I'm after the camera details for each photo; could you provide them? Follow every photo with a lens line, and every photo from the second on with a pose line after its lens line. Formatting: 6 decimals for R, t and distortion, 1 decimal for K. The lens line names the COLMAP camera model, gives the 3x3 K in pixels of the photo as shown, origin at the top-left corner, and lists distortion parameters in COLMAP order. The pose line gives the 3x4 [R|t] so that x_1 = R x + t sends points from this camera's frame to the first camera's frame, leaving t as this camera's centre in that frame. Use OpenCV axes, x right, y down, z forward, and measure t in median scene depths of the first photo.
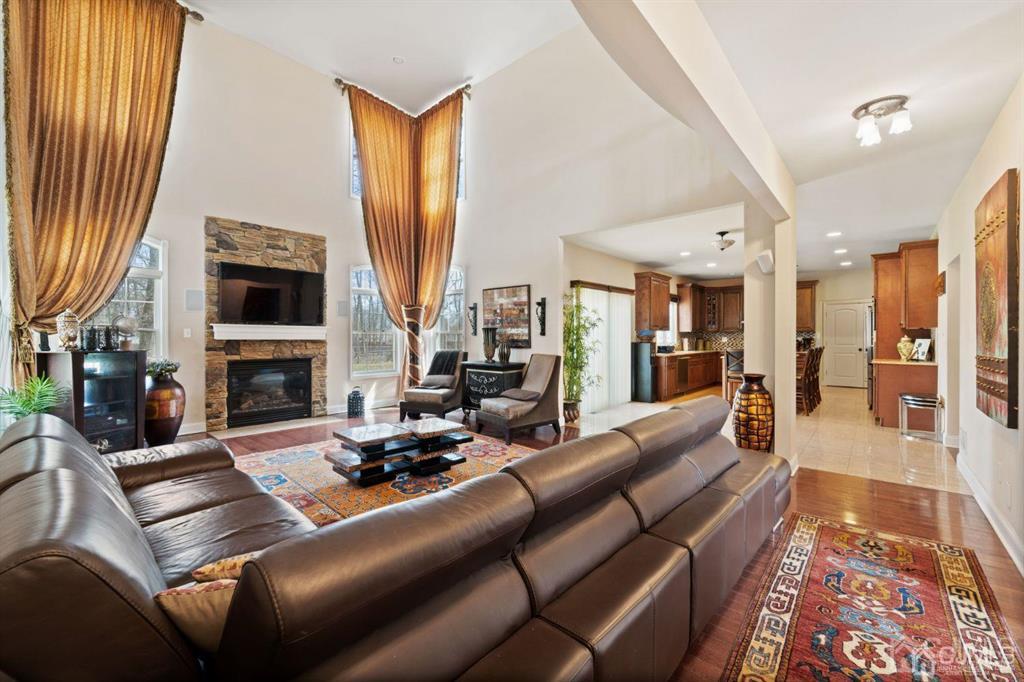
lens RADIAL K [[421.1, 0, 513.6], [0, 421.1, 337.4], [0, 0, 1]] dist [-0.000213, -0.000224]
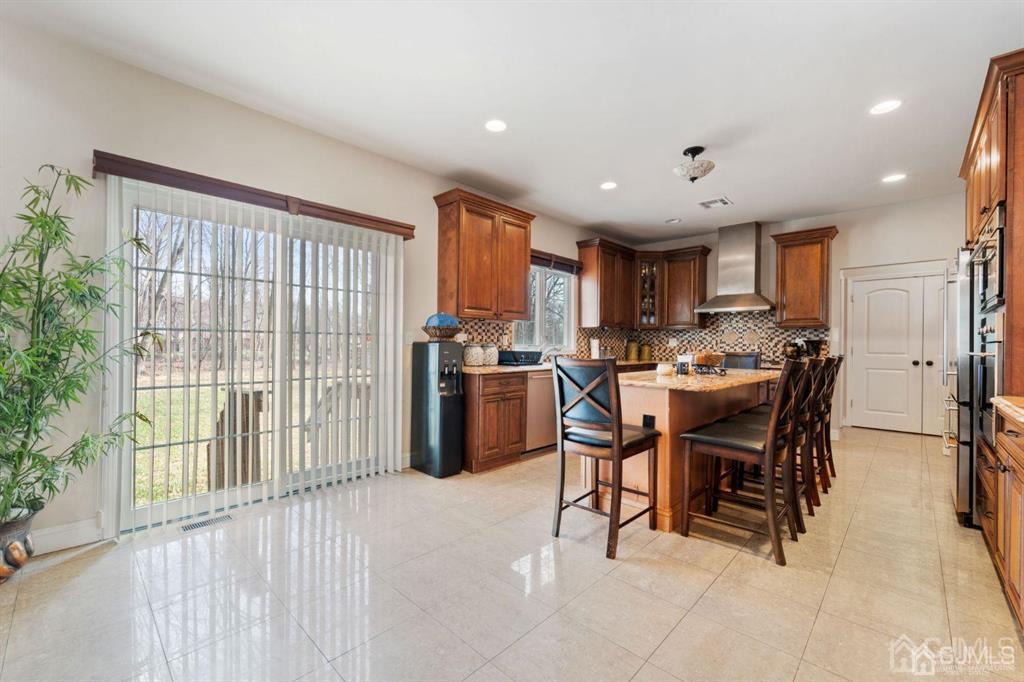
lens RADIAL K [[432.2, 0, 512.0], [0, 432.2, 341.0], [0, 0, 1]] dist [-0.001004, -0.000125]
pose [[0.999200, 0.009096, -0.038951, 1.038775], [-0.009479, 0.999909, -0.009643, 0.036070], [0.038859, 0.010005, 0.999195, 1.355812]]
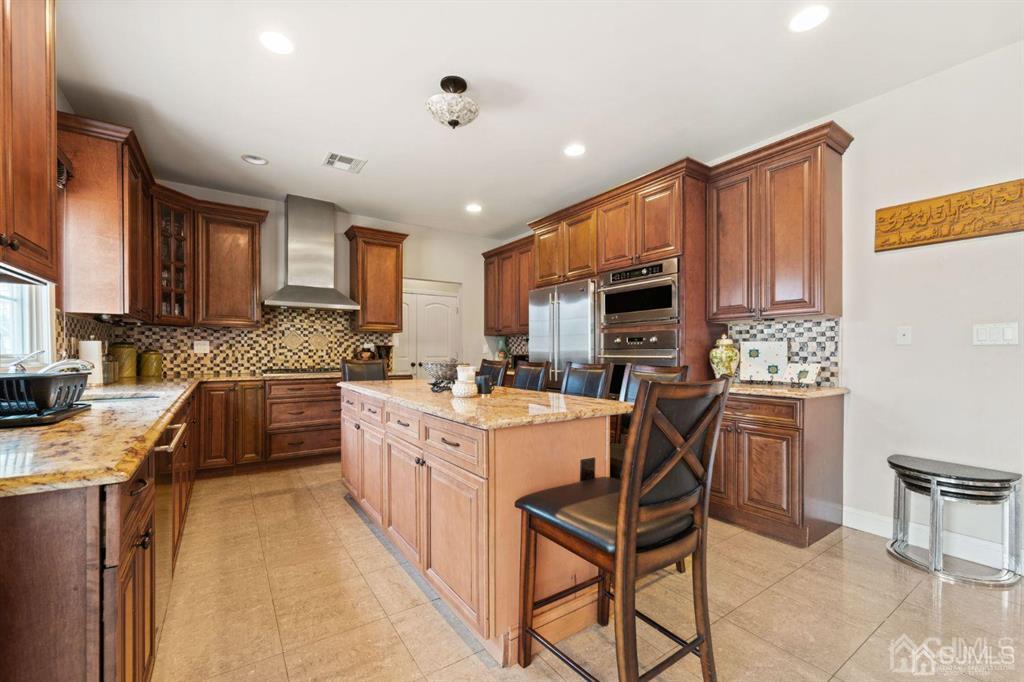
lens RADIAL K [[422.2, 0, 512.9], [0, 422.2, 353.3], [0, 0, 1]] dist [-0.000267, 0.000008]
pose [[0.247780, -0.002266, 0.968814, 0.709324], [0.000789, 0.999997, 0.002137, 0.032710], [-0.968816, 0.000235, 0.247781, 2.202002]]
